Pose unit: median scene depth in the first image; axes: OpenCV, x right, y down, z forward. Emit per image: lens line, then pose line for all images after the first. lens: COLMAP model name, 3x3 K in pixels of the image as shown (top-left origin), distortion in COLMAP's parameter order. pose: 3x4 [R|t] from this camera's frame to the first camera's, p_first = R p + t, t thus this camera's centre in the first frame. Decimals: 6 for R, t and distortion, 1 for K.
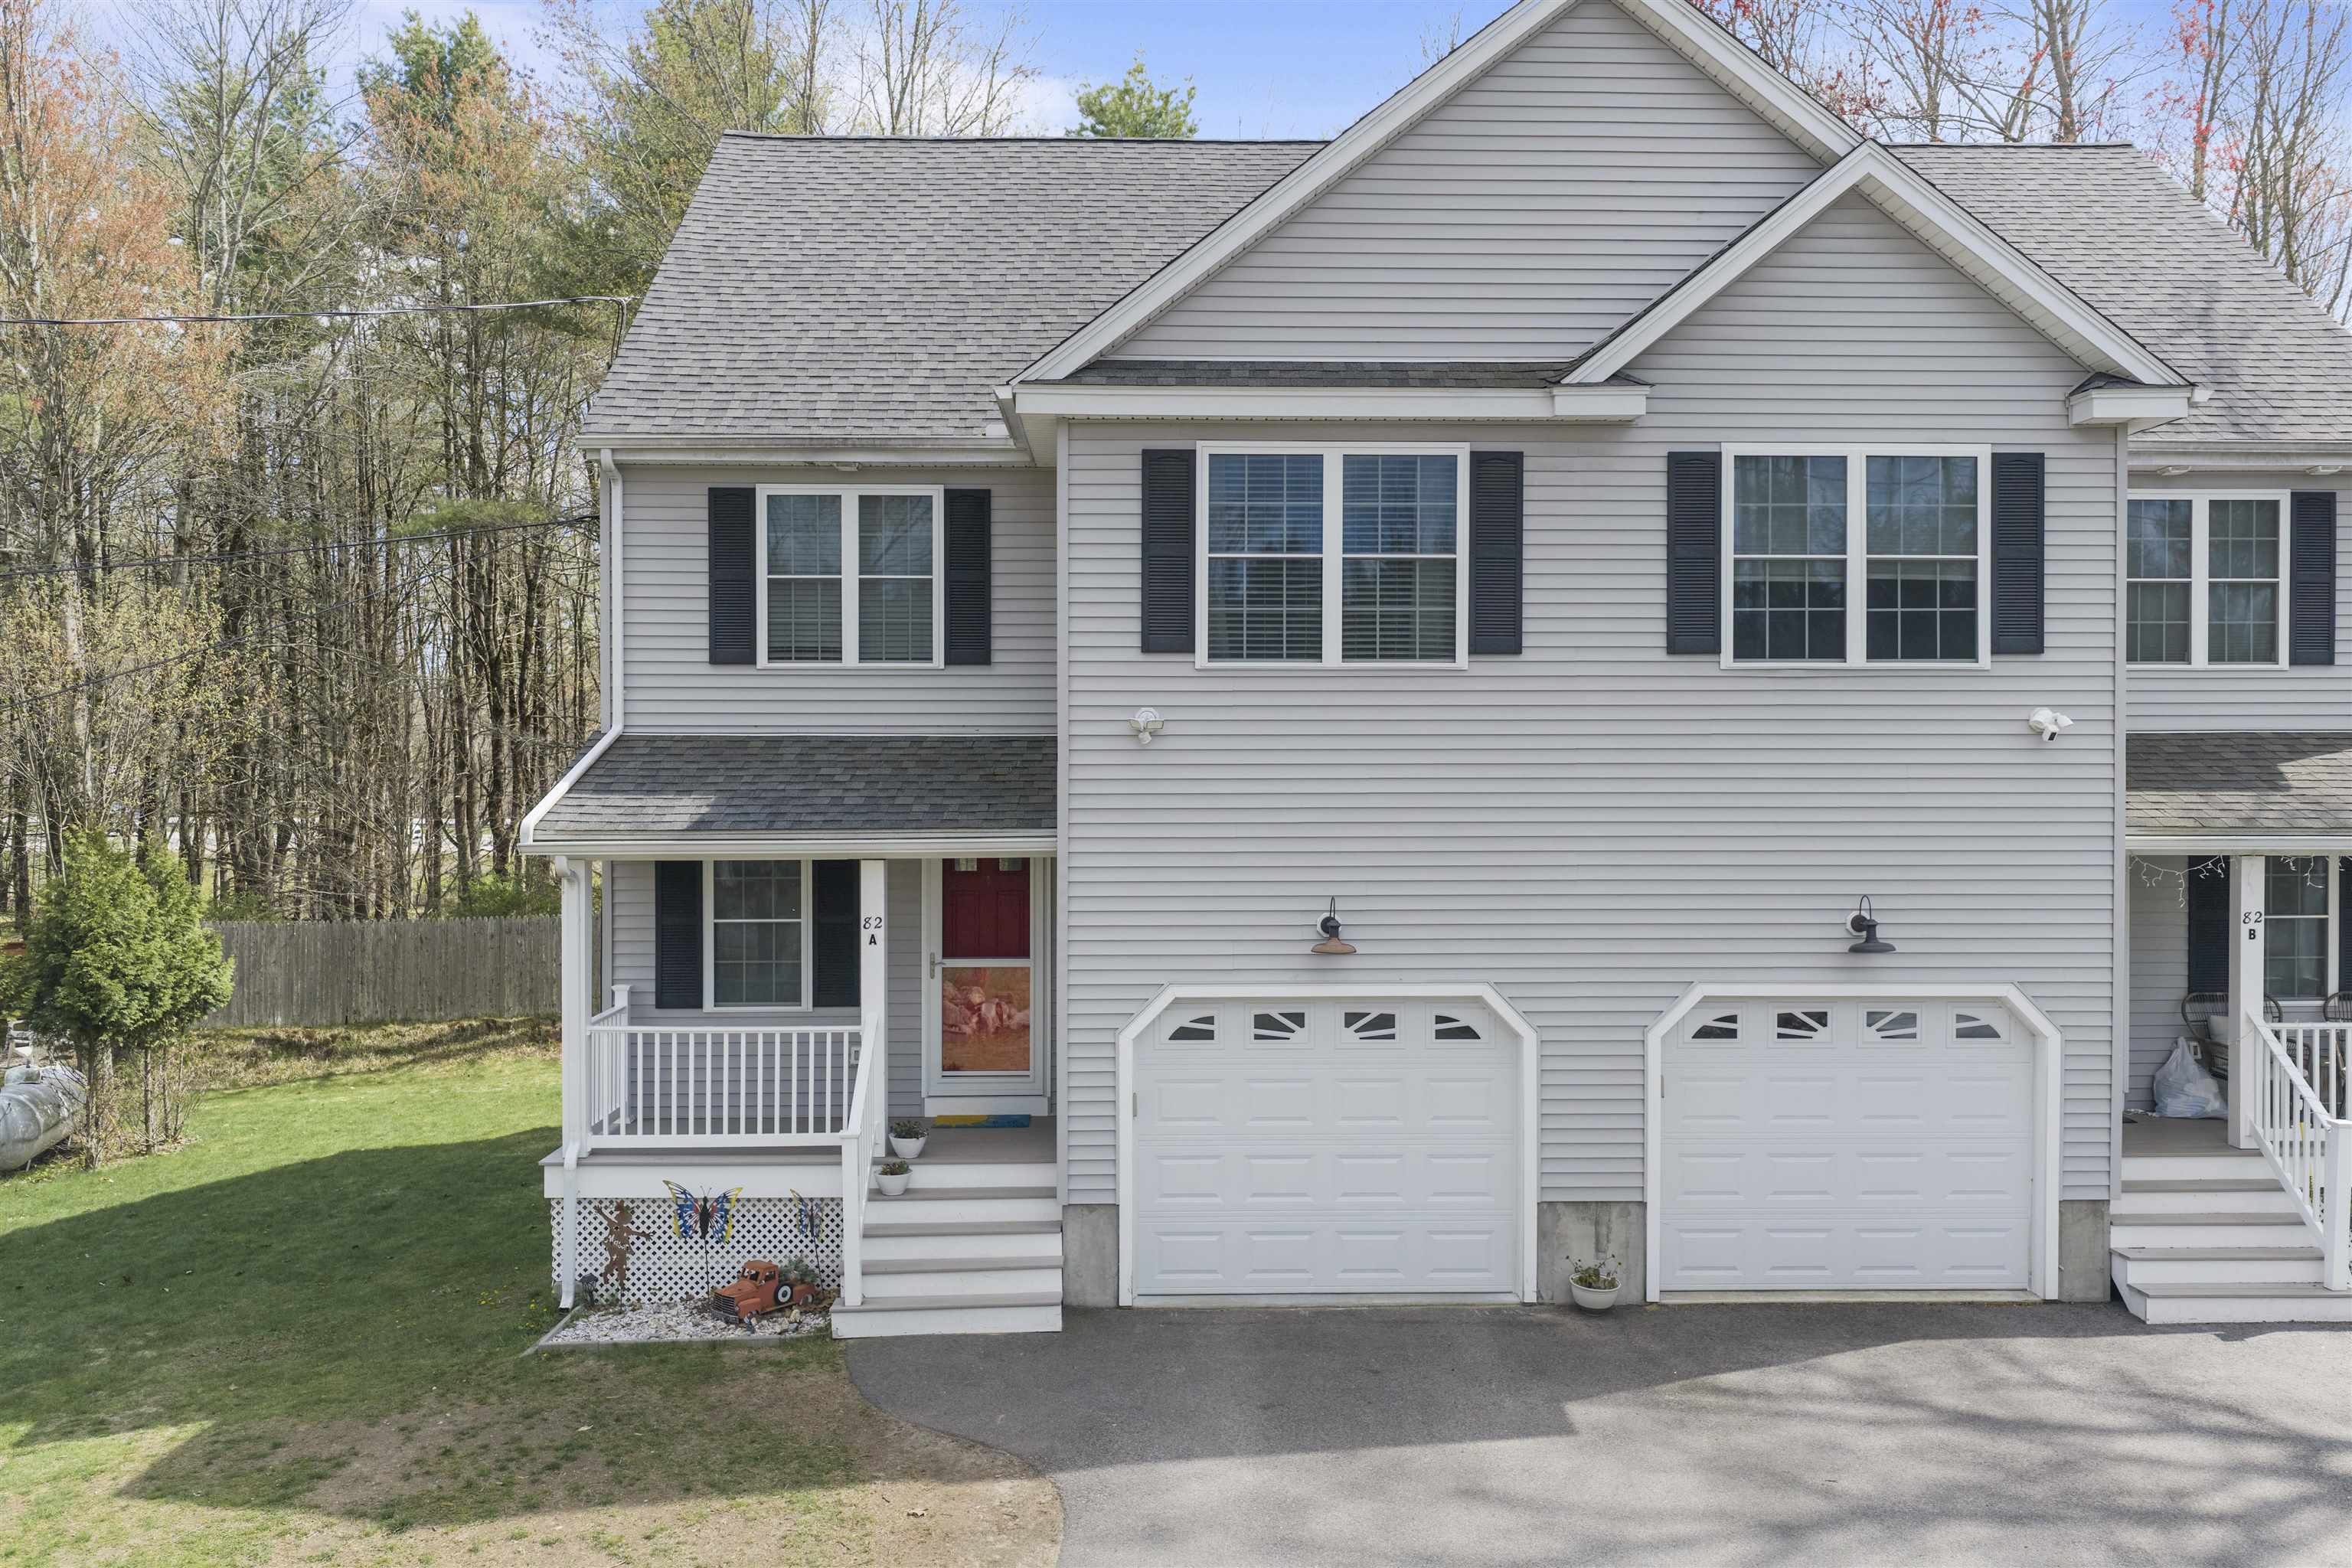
lens RADIAL K [[2044.0, 0, 1176.0], [0, 2044.0, 784.0], [0, 0, 1]] dist [0.056725, -0.137369]
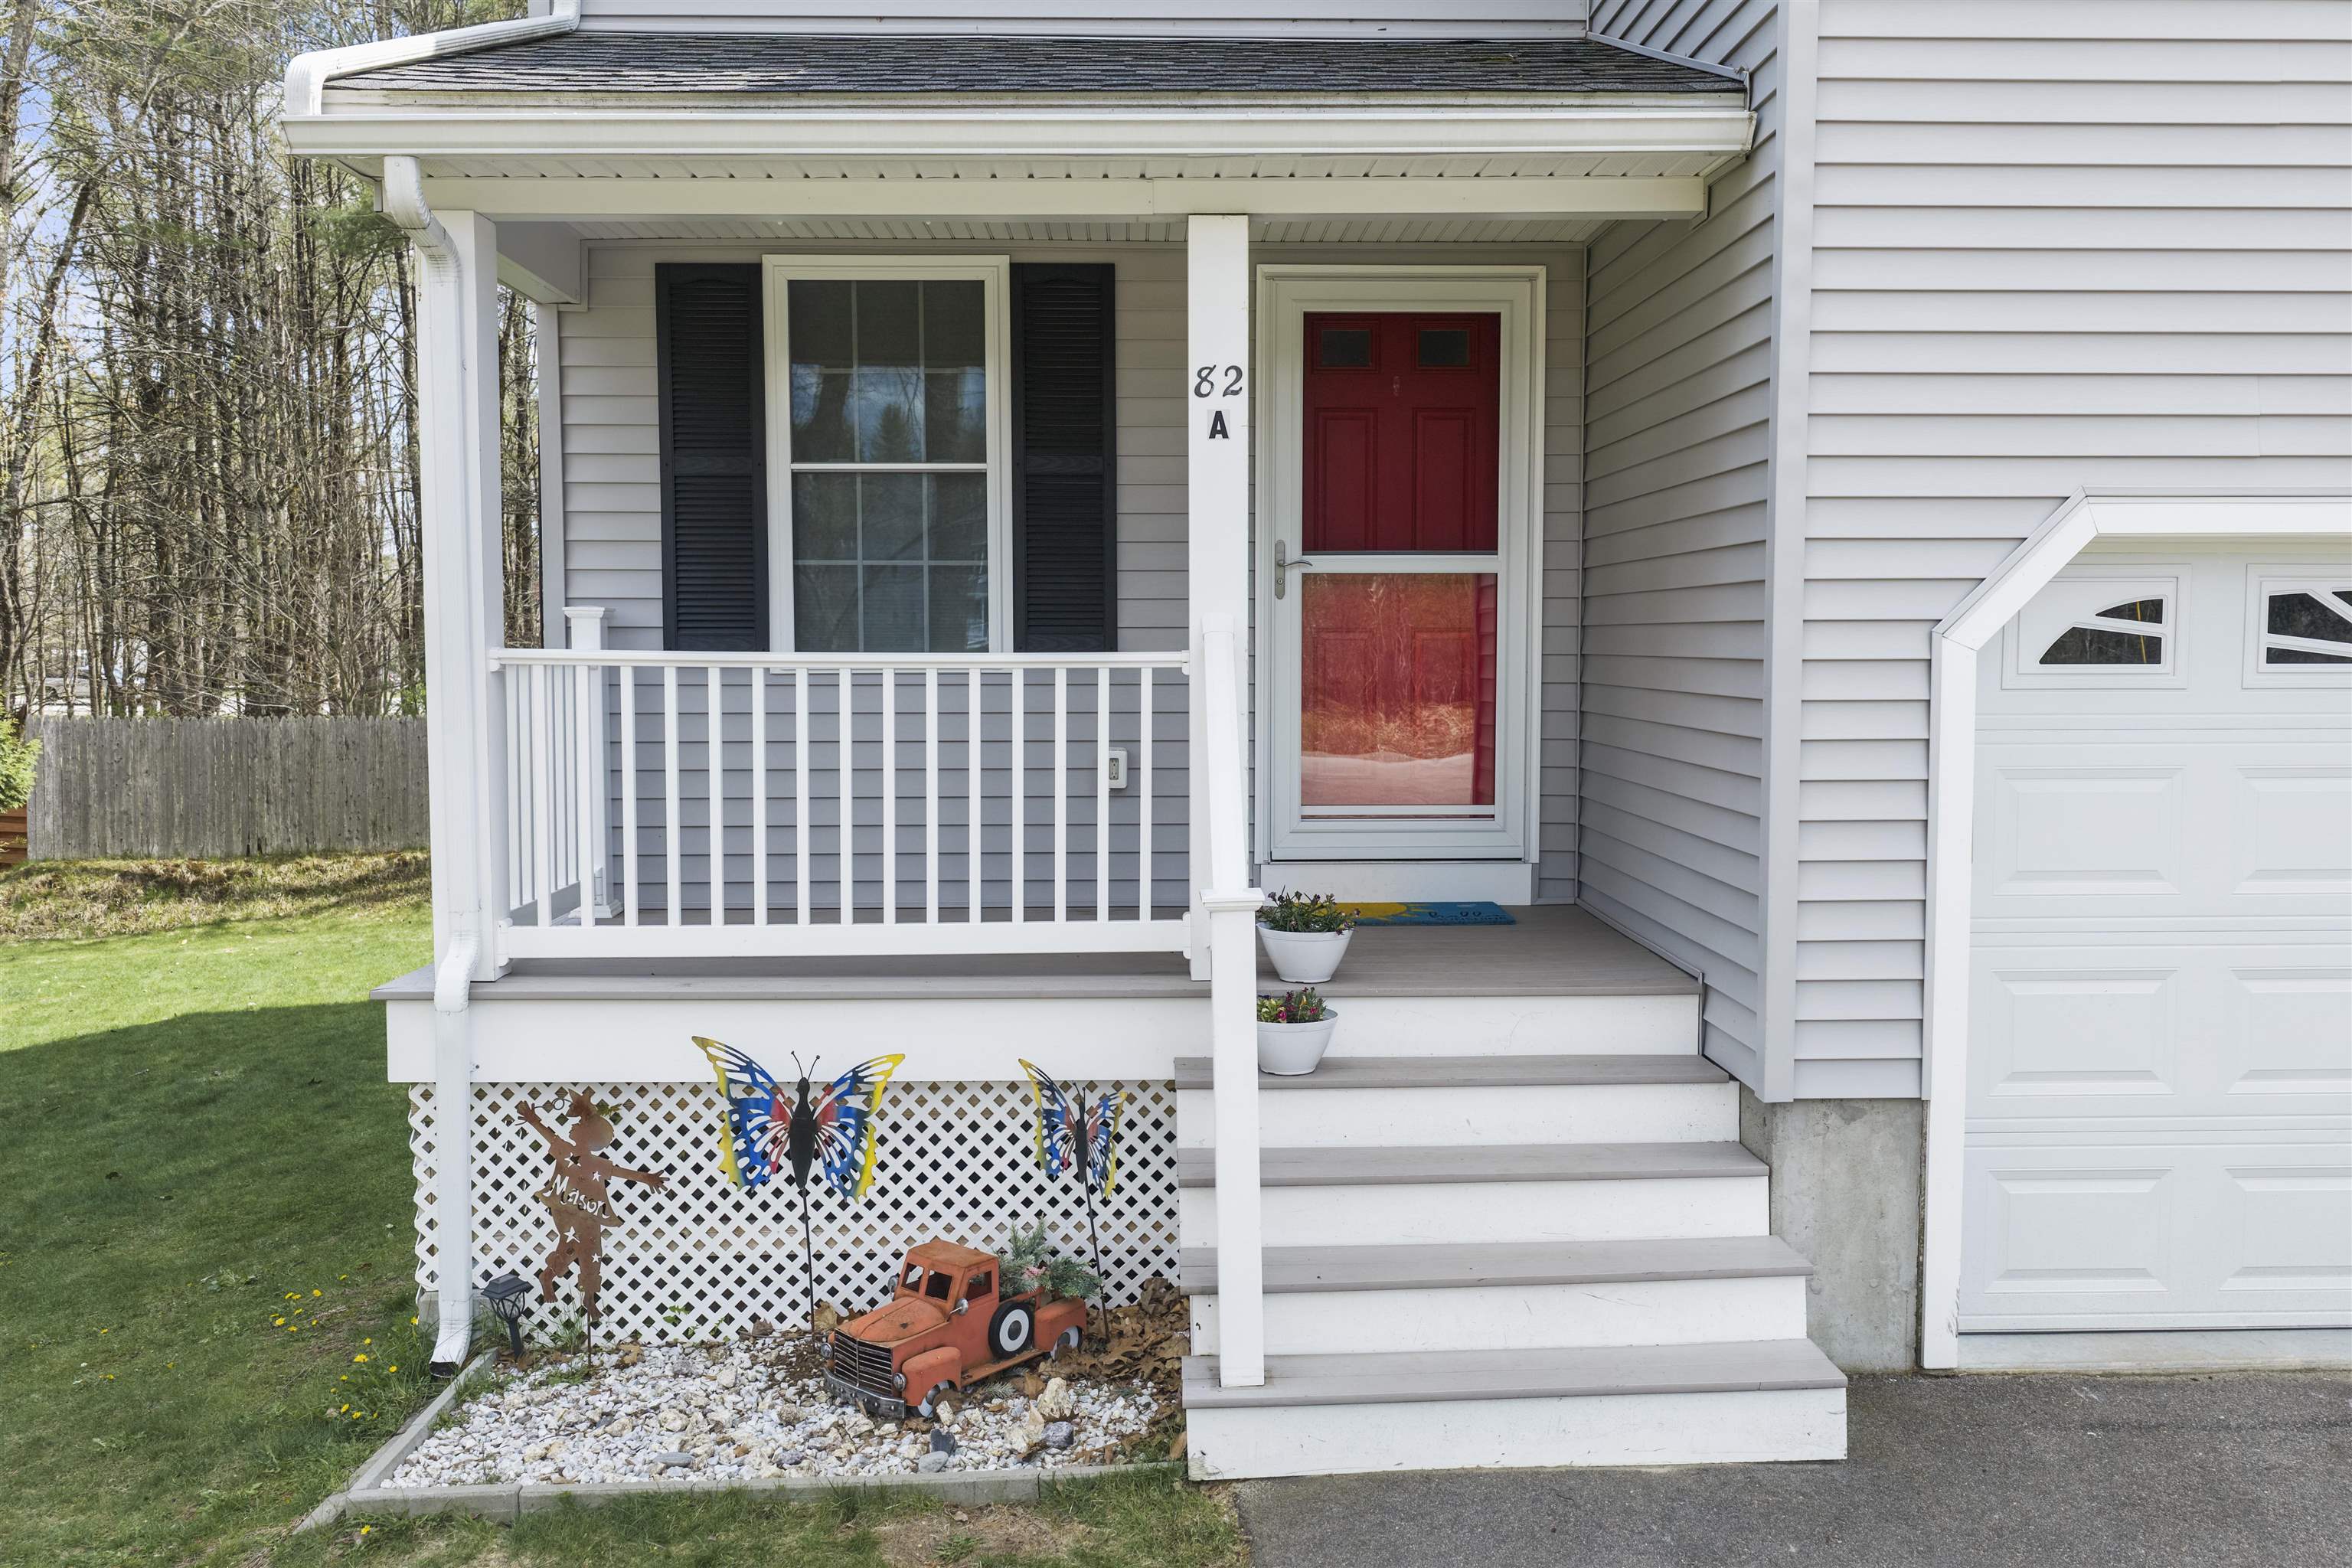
lens RADIAL K [[2044.0, 0, 1176.0], [0, 2044.0, 784.0], [0, 0, 1]] dist [0.056725, -0.137369]
pose [[0.999996, -0.002381, -0.001425, -0.155934], [0.002453, 0.998618, 0.052495, 0.123709], [0.001298, -0.052498, 0.998620, 0.608489]]
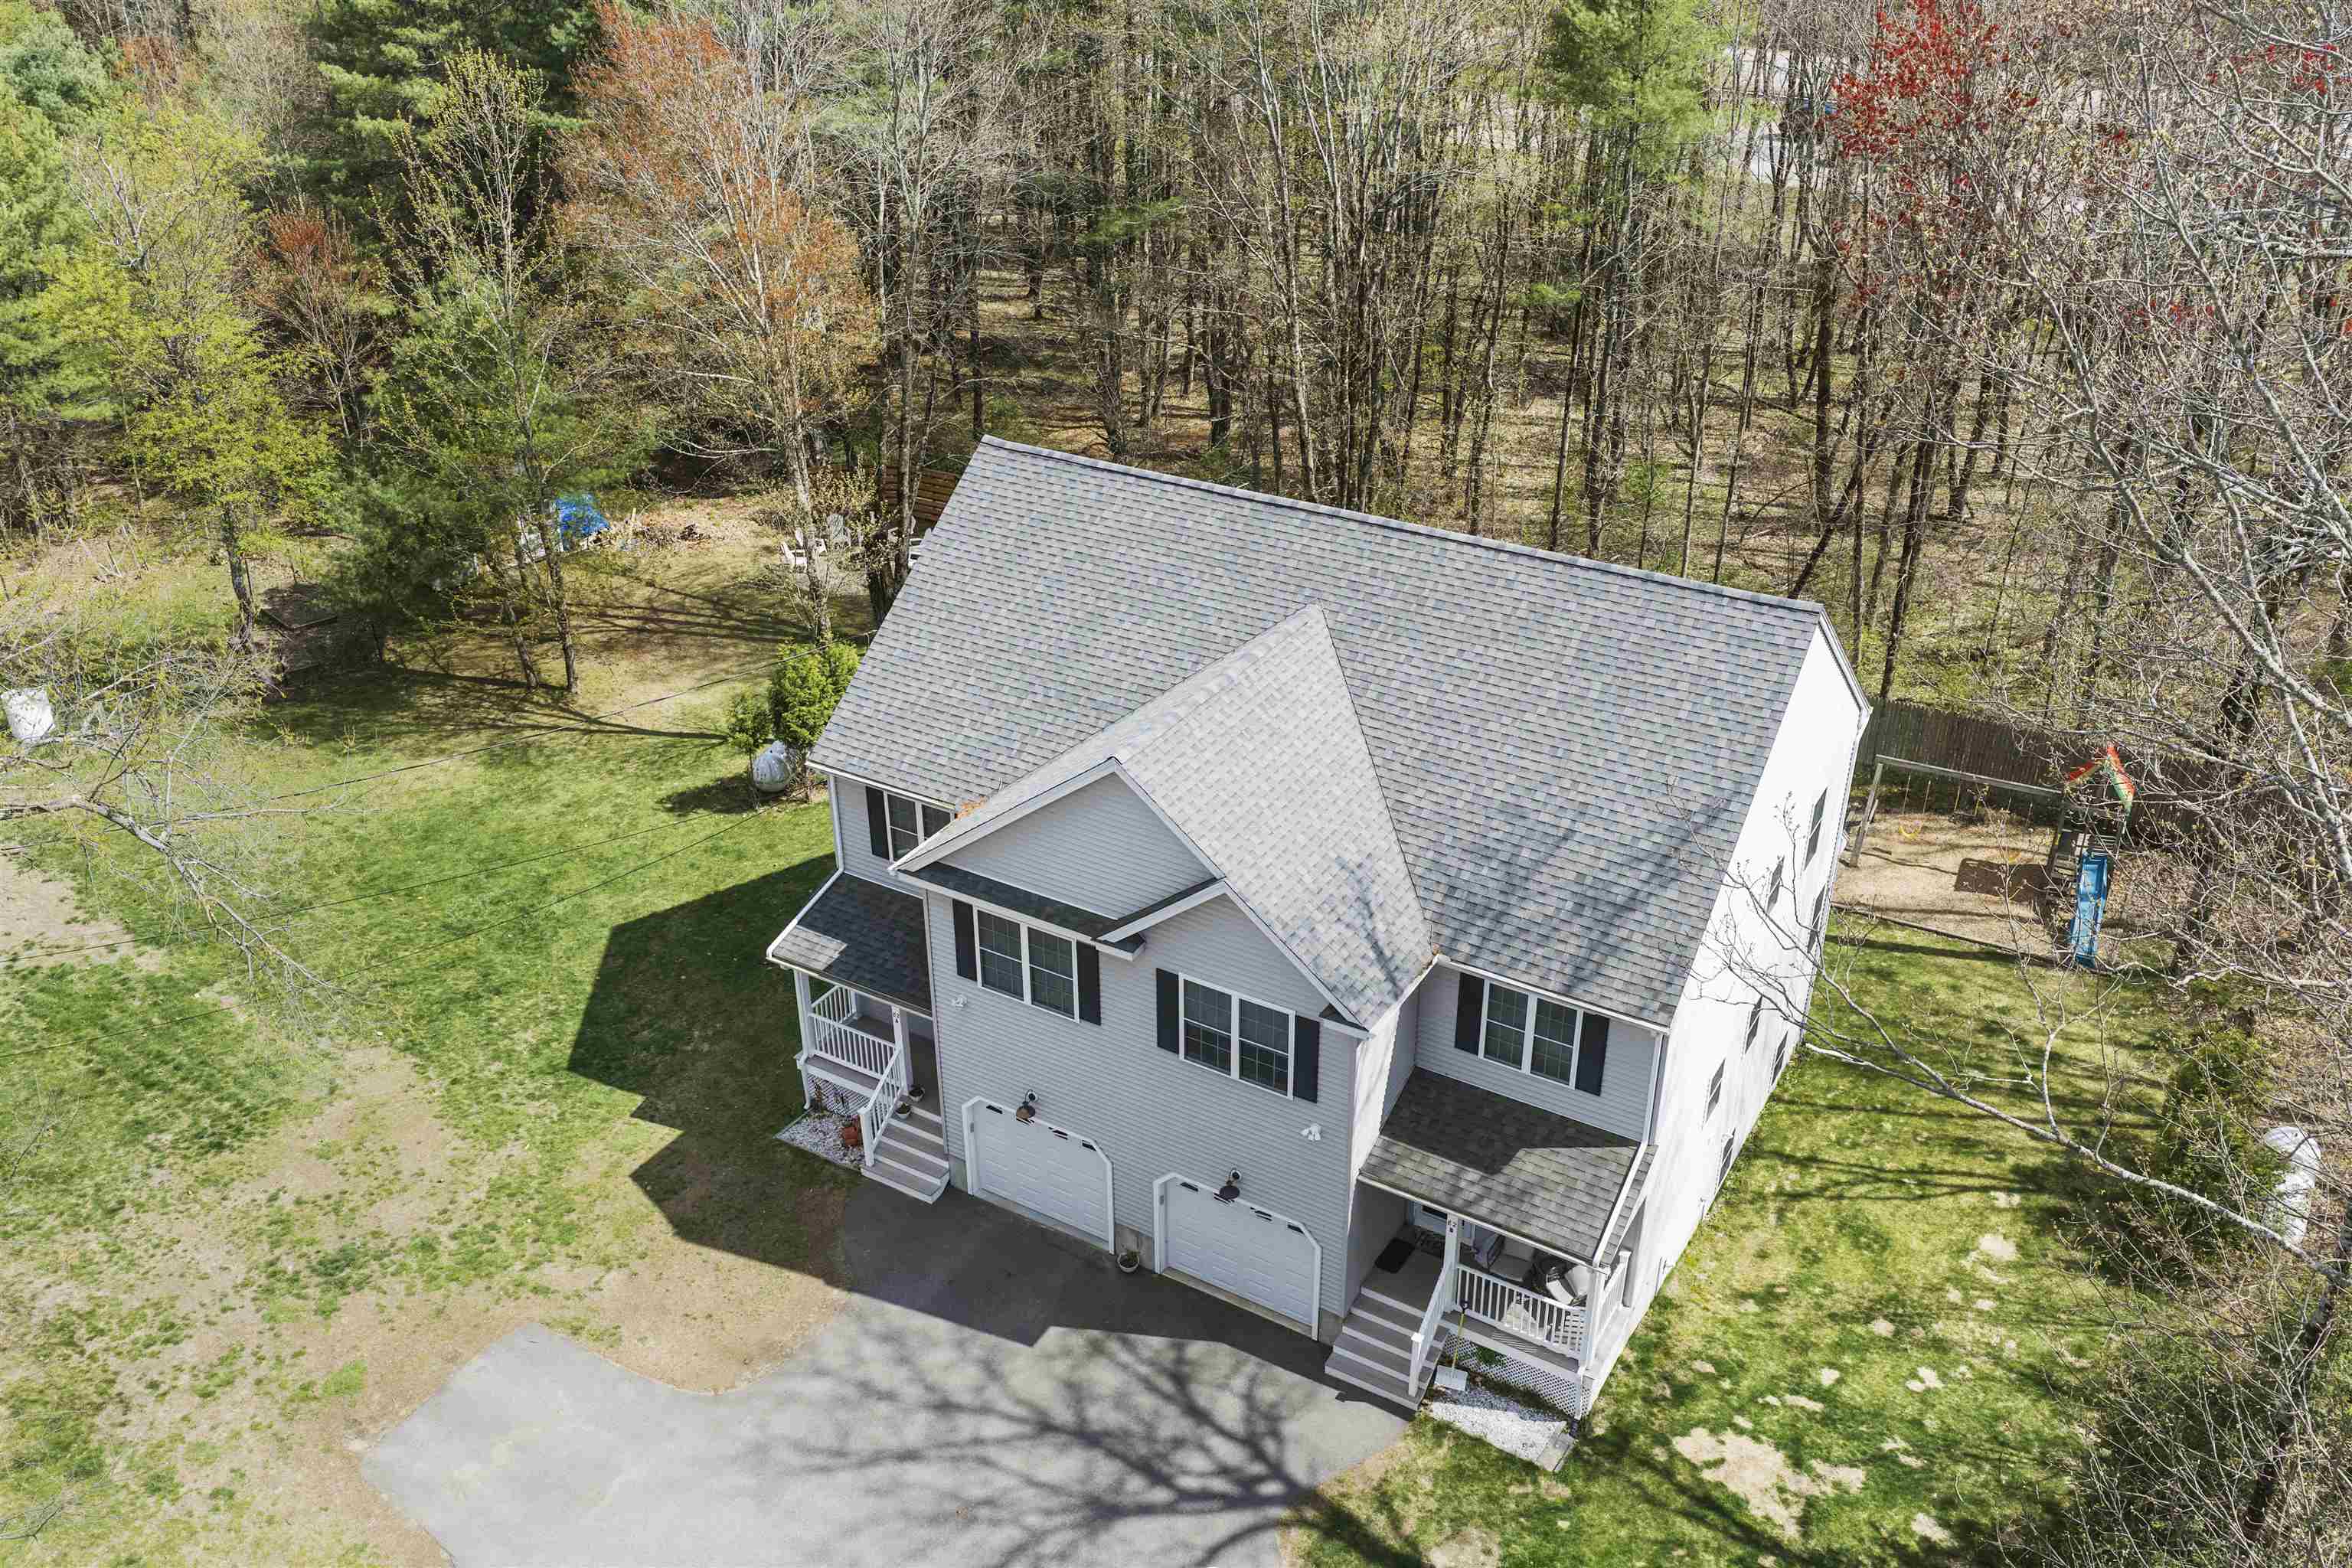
lens RADIAL K [[2044.0, 0, 1176.0], [0, 2044.0, 784.0], [0, 0, 1]] dist [0.056725, -0.137369]
pose [[0.840316, 0.258080, -0.476722, 1.142753], [0.007997, 0.873406, 0.486927, -1.273952], [0.542037, -0.412985, 0.731874, -0.406914]]
